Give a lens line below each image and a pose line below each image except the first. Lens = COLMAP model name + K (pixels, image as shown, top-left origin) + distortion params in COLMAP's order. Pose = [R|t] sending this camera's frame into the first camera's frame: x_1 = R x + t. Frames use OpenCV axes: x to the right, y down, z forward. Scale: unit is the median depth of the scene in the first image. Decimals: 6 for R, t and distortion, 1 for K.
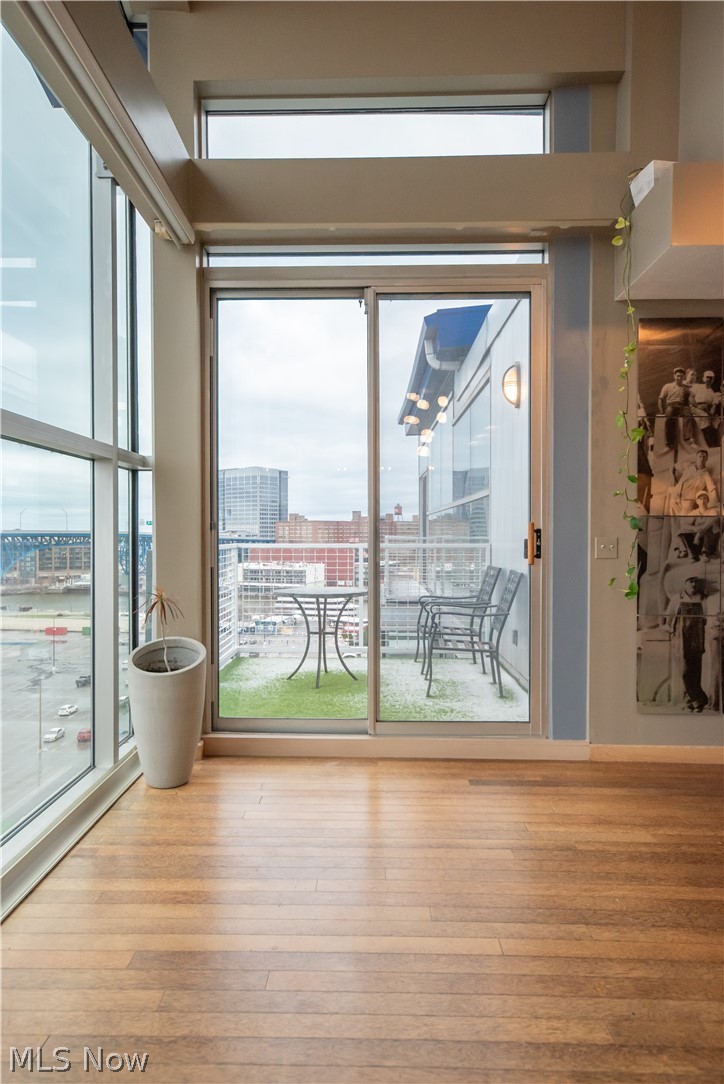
lens RADIAL K [[641.9, 0, 356.2], [0, 641.9, 540.6], [0, 0, 1]] dist [0.015166, 0.000127]
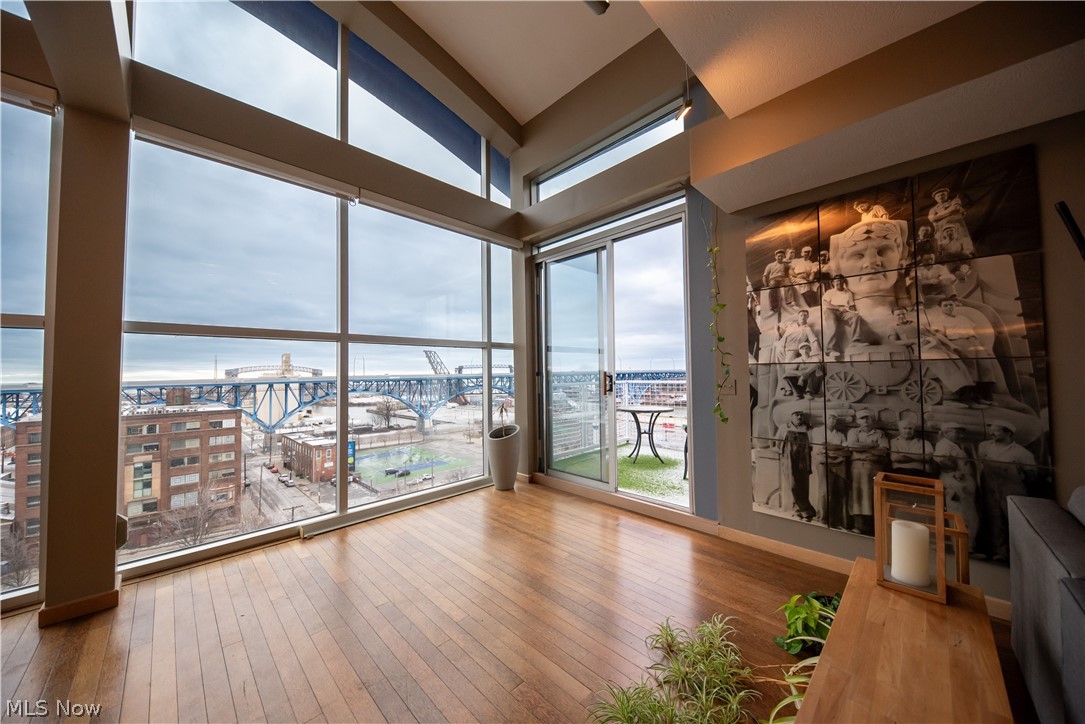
lens RADIAL K [[372.1, 0, 547.6], [0, 372.1, 362.2], [0, 0, 1]] dist [0.000627, -0.000065]
pose [[0.724915, -0.031513, -0.688117, 0.670154], [0.007313, 0.999249, -0.038058, -0.015278], [0.688800, 0.022557, 0.724601, 0.135040]]
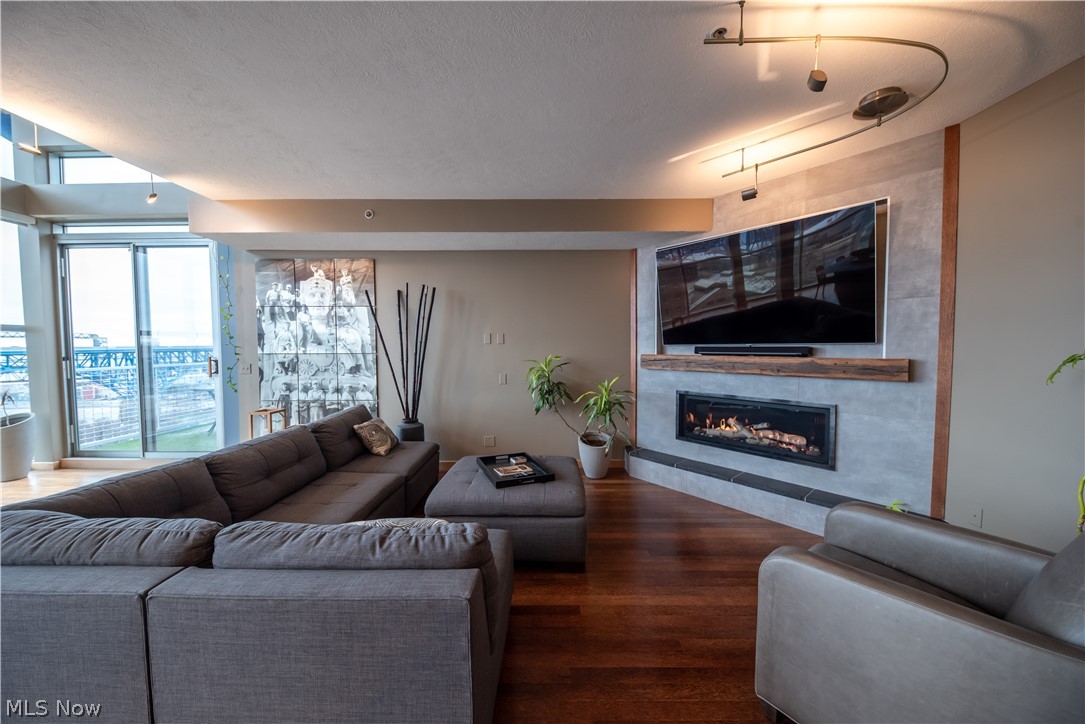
lens RADIAL K [[376.9, 0, 545.1], [0, 376.9, 362.0], [0, 0, 1]] dist [0.015298, -0.007666]
pose [[0.999935, -0.005053, 0.010264, 1.361093], [0.004718, 0.999466, 0.032333, -0.046897], [-0.010422, -0.032283, 0.999424, -0.247758]]
